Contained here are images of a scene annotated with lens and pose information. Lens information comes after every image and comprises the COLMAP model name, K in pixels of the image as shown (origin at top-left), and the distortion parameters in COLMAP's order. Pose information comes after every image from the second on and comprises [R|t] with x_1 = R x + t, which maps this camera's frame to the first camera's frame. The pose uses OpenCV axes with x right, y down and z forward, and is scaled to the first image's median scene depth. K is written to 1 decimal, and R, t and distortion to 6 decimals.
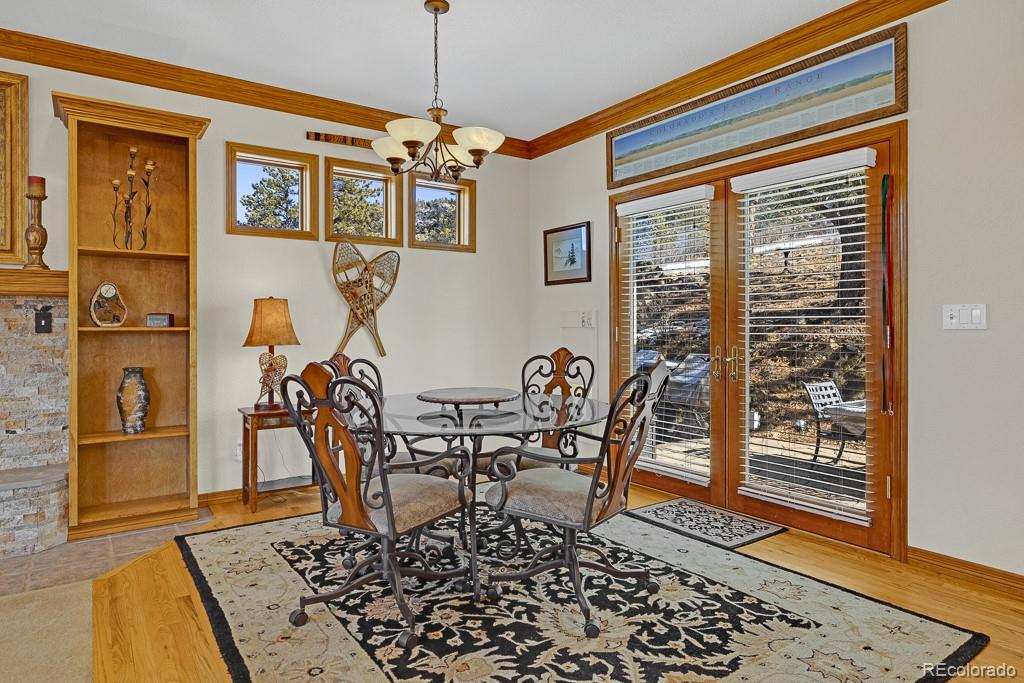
lens RADIAL K [[602.9, 0, 502.2], [0, 602.9, 326.3], [0, 0, 1]] dist [-0.002218, 0.000894]
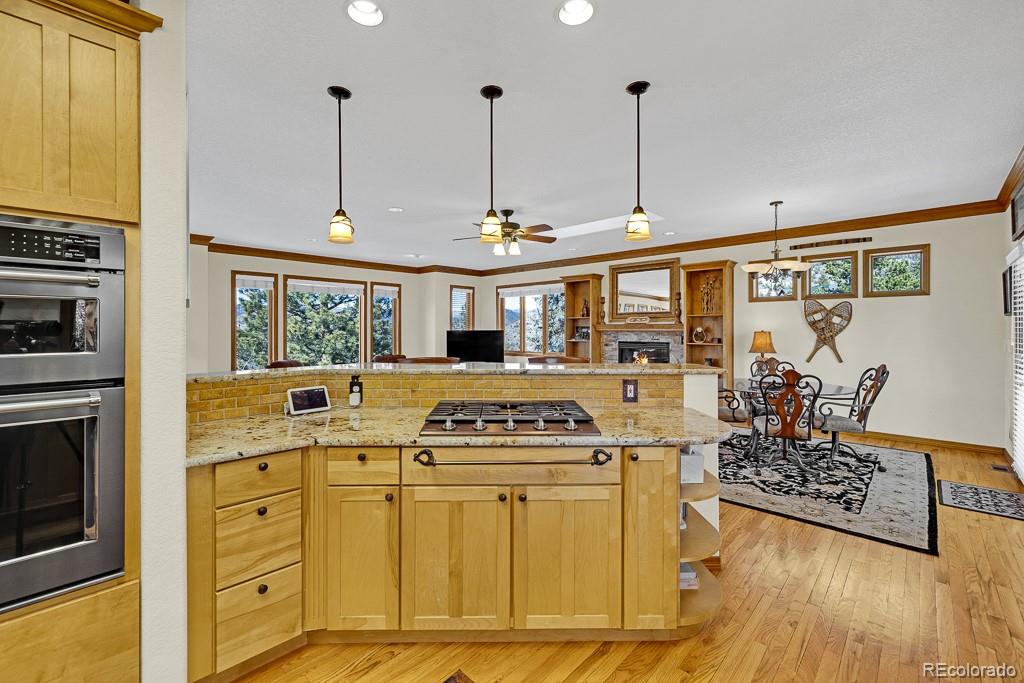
lens RADIAL K [[435.3, 0, 506.3], [0, 435.3, 329.2], [0, 0, 1]] dist [0.002048, 0.000336]
pose [[0.199498, 0.002342, -0.979895, 1.125170], [0.002192, 0.999994, 0.002836, -0.069759], [0.979896, -0.002714, 0.199491, -0.255892]]
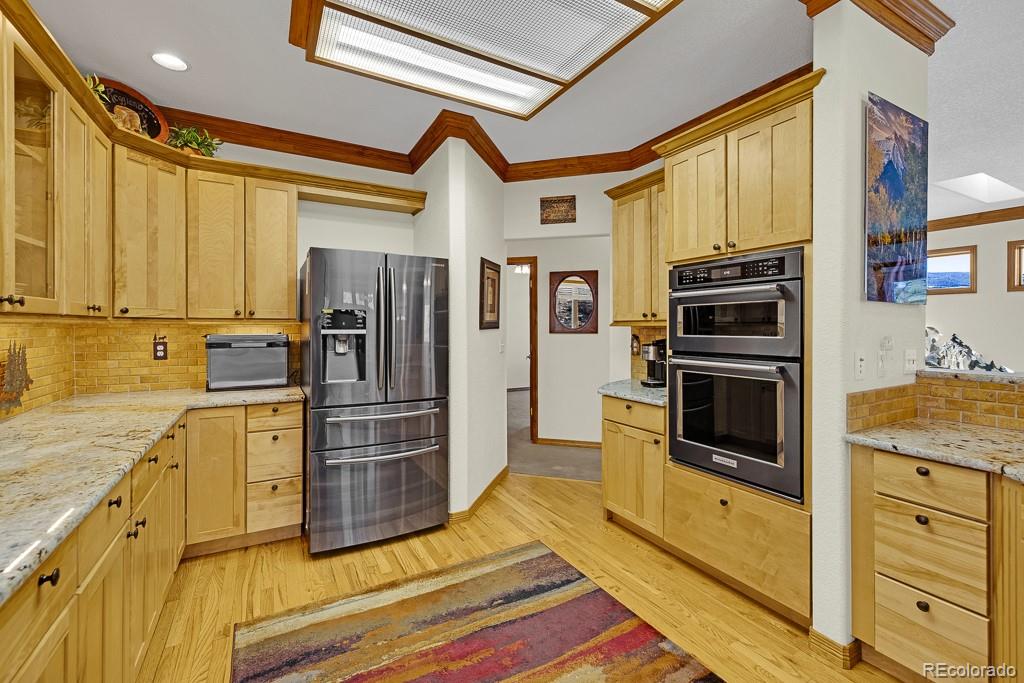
lens RADIAL K [[435.3, 0, 500.7], [0, 435.3, 328.9], [0, 0, 1]] dist [0.002048, 0.000336]
pose [[-0.994566, 0.002443, 0.104079, 0.974208], [0.002763, 0.999992, 0.002937, -0.062045], [-0.104071, 0.003208, -0.994565, 0.055588]]
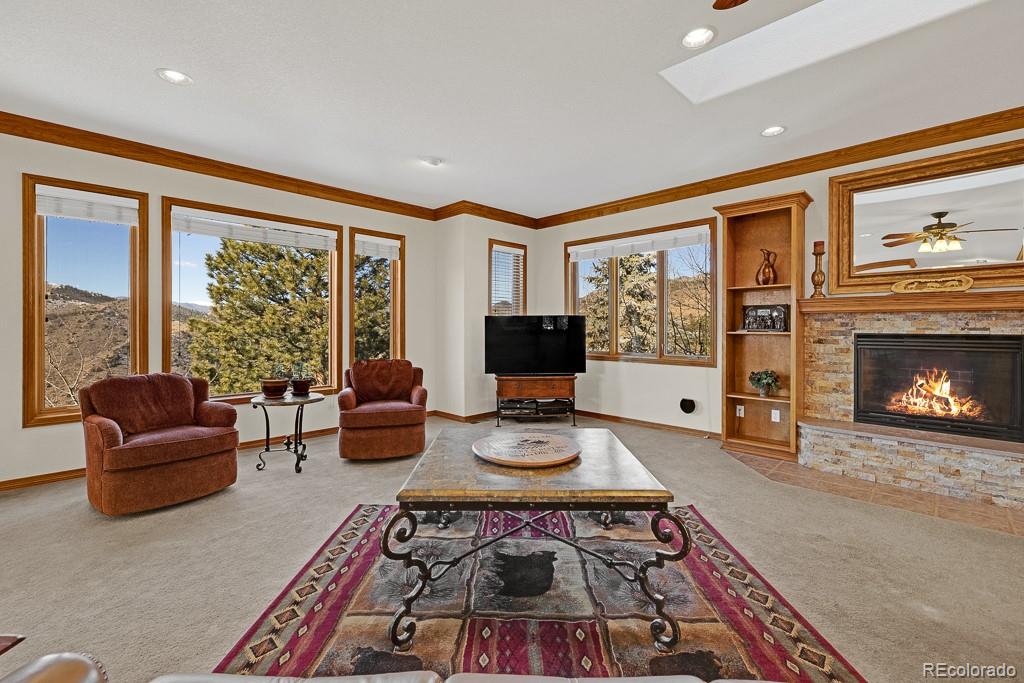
lens RADIAL K [[435.3, 0, 506.4], [0, 435.3, 326.1], [0, 0, 1]] dist [0.002048, 0.000336]
pose [[0.176236, 0.002338, -0.984345, -0.108969], [0.002257, 0.999994, 0.002779, -0.021256], [0.984345, -0.002712, 0.176230, -0.275037]]
